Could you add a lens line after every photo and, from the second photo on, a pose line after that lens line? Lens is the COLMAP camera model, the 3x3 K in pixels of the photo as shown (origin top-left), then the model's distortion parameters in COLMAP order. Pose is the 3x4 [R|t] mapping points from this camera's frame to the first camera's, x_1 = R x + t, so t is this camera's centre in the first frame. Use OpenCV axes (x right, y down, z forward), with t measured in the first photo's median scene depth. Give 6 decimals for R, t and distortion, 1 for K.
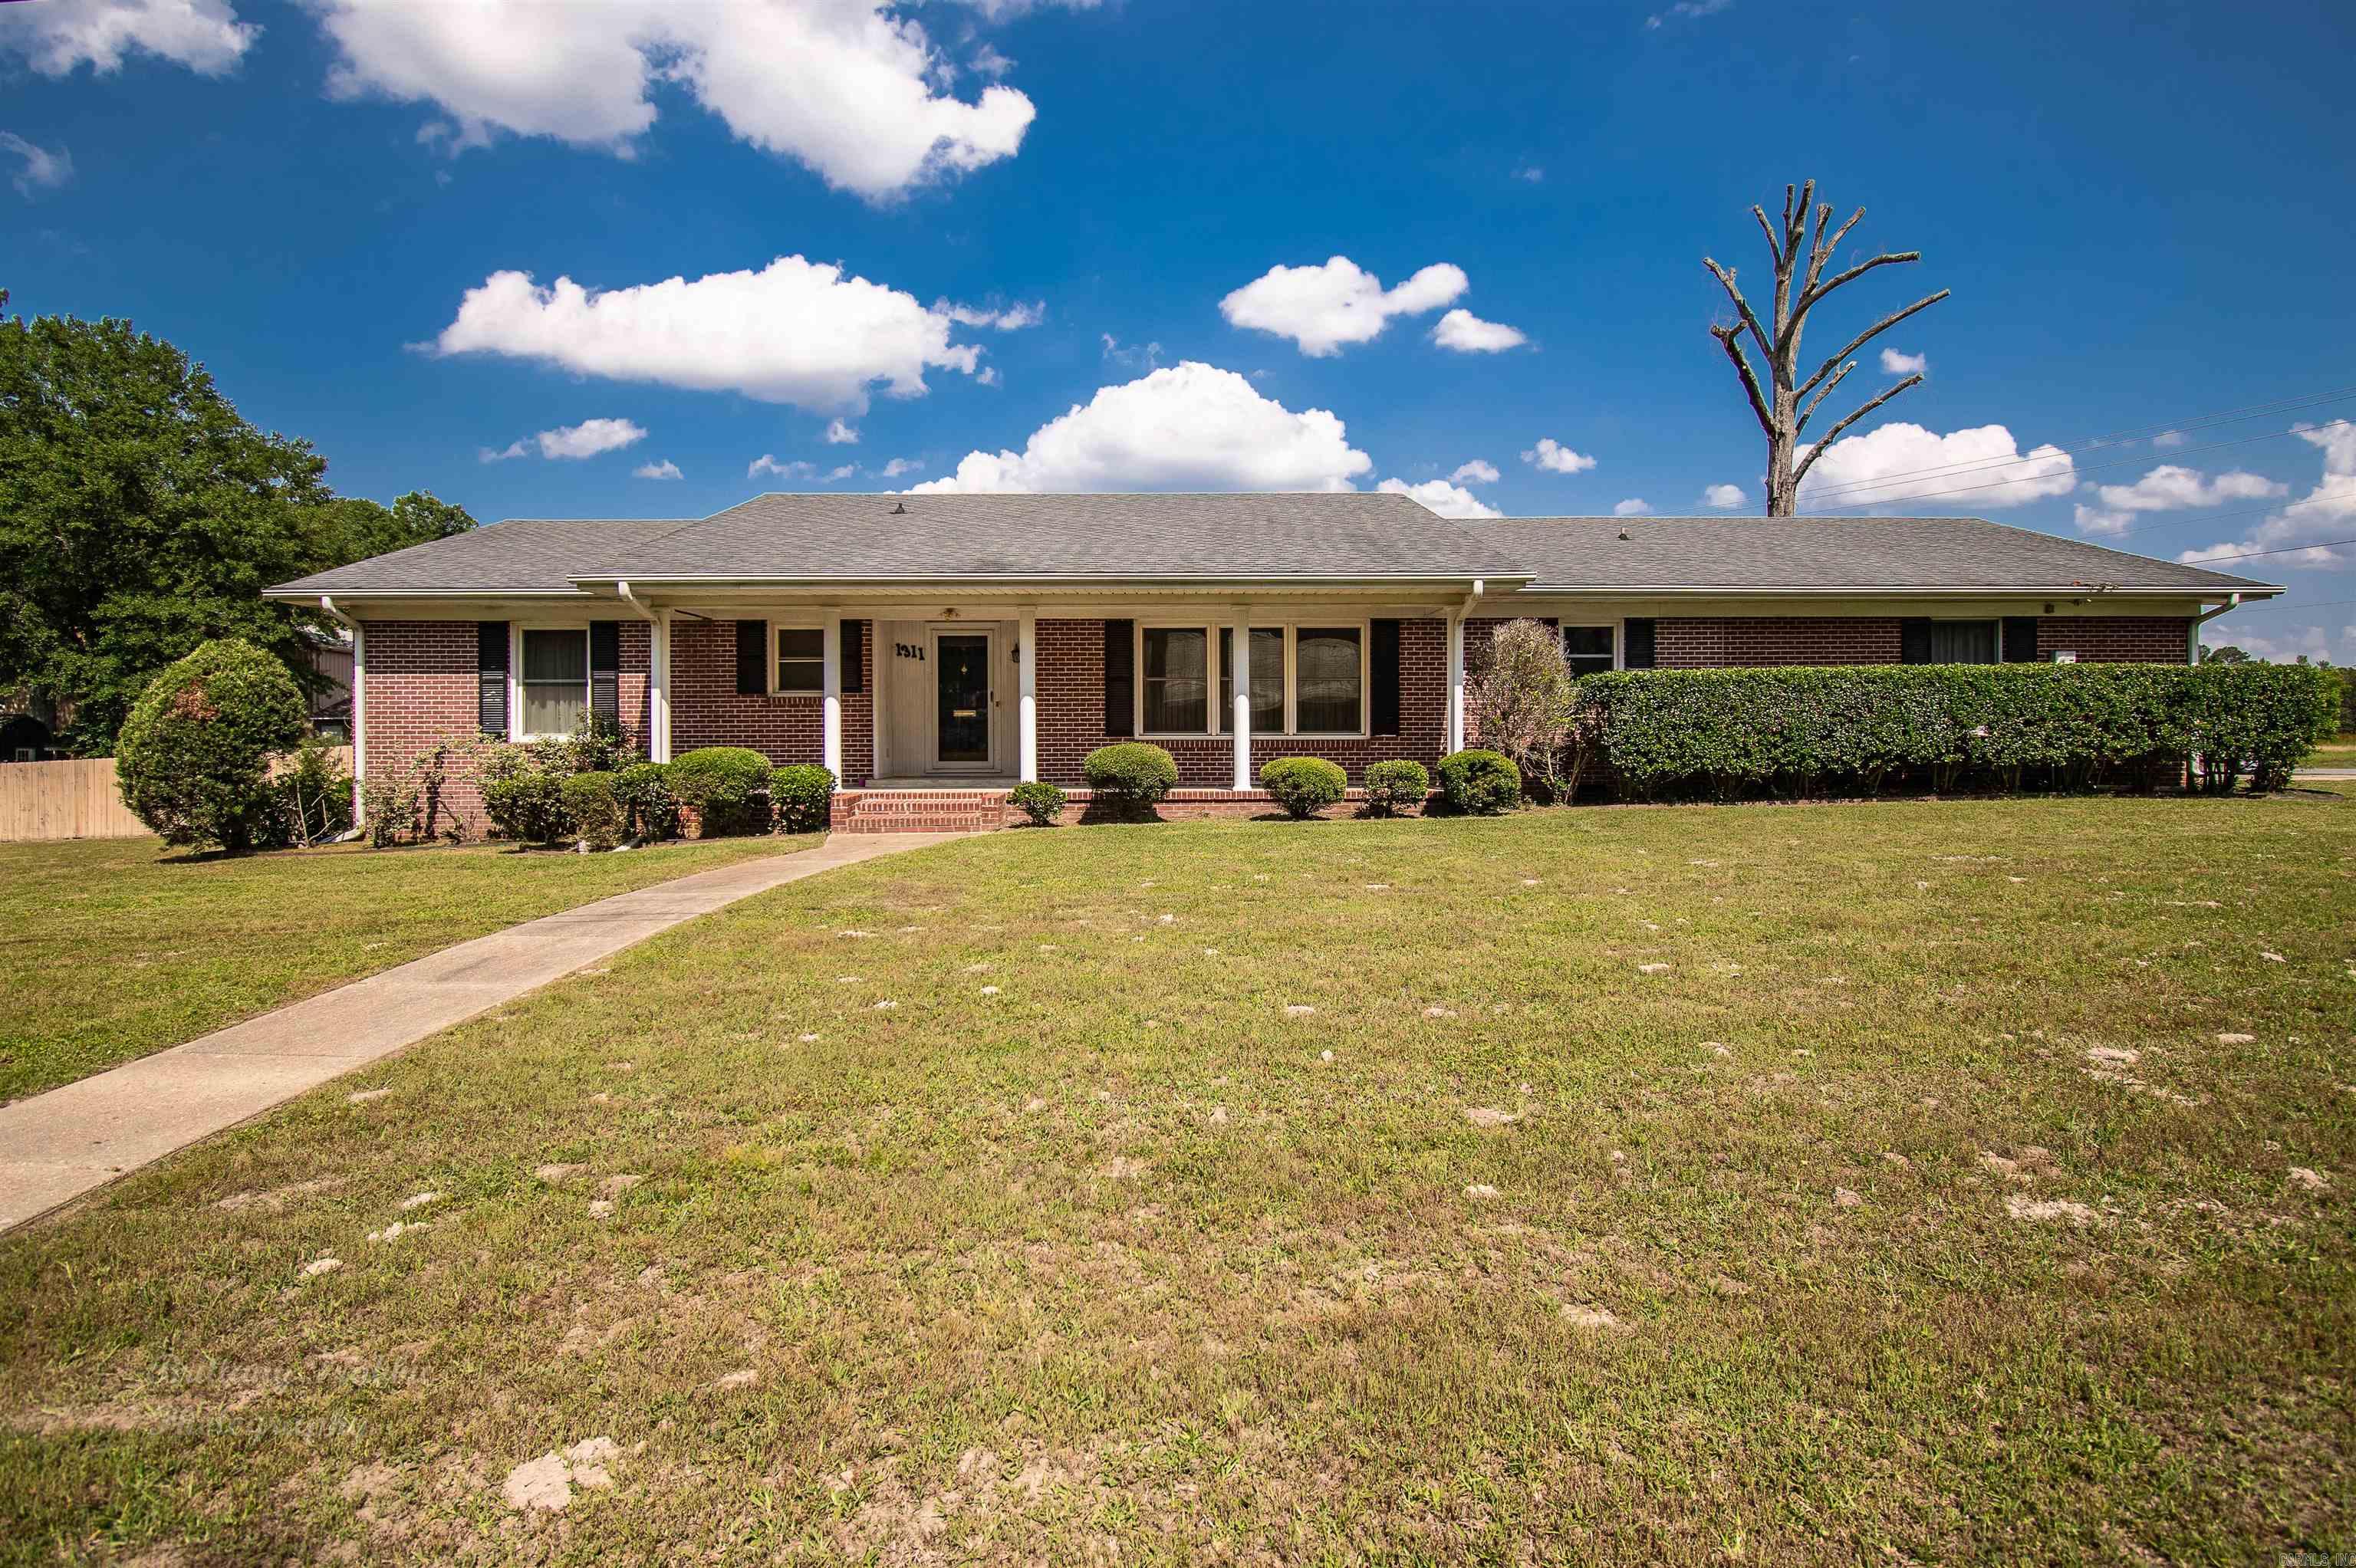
lens RADIAL K [[1198.5, 0, 1177.1], [0, 1198.5, 745.5], [0, 0, 1]] dist [-0.003266, -0.000927]
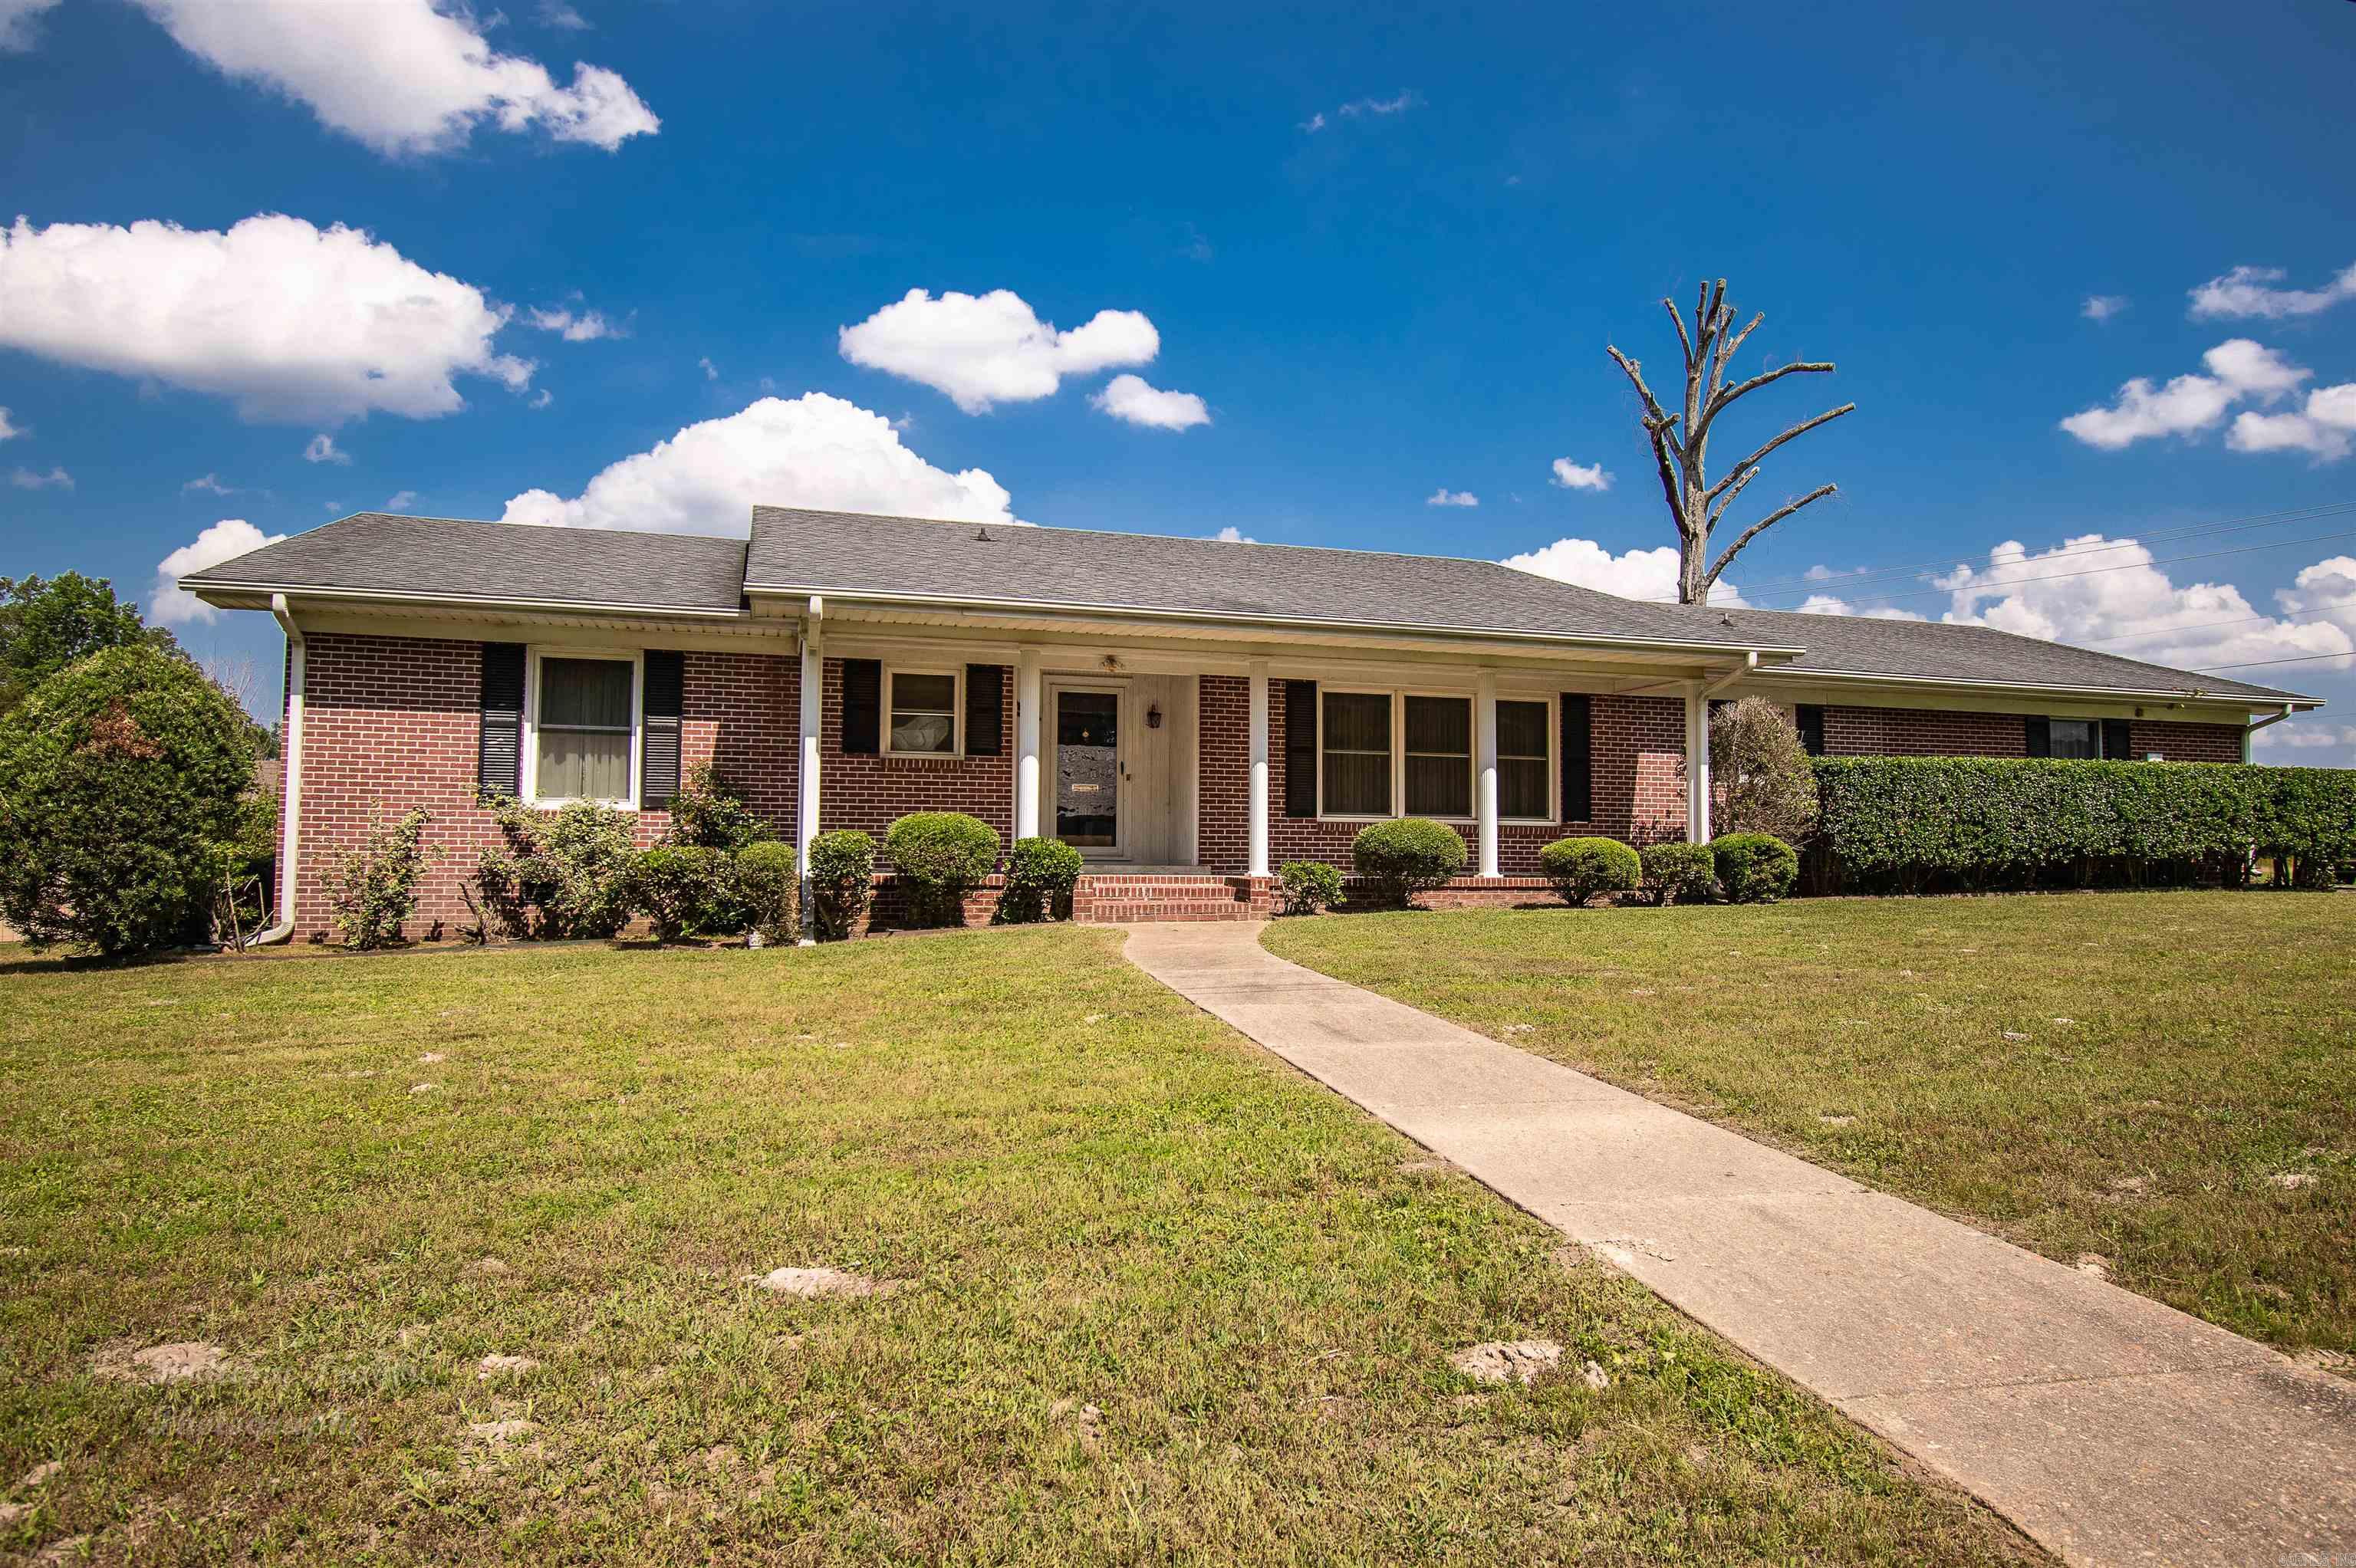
lens RADIAL K [[1434.3, 0, 1178.0], [0, 1434.3, 784.0], [0, 0, 1]] dist [0.019911, -0.038176]
pose [[0.959439, 0.026731, 0.280646, -0.418402], [-0.008956, 0.997882, -0.064429, 0.035482], [-0.281774, 0.059302, 0.957647, 0.045405]]
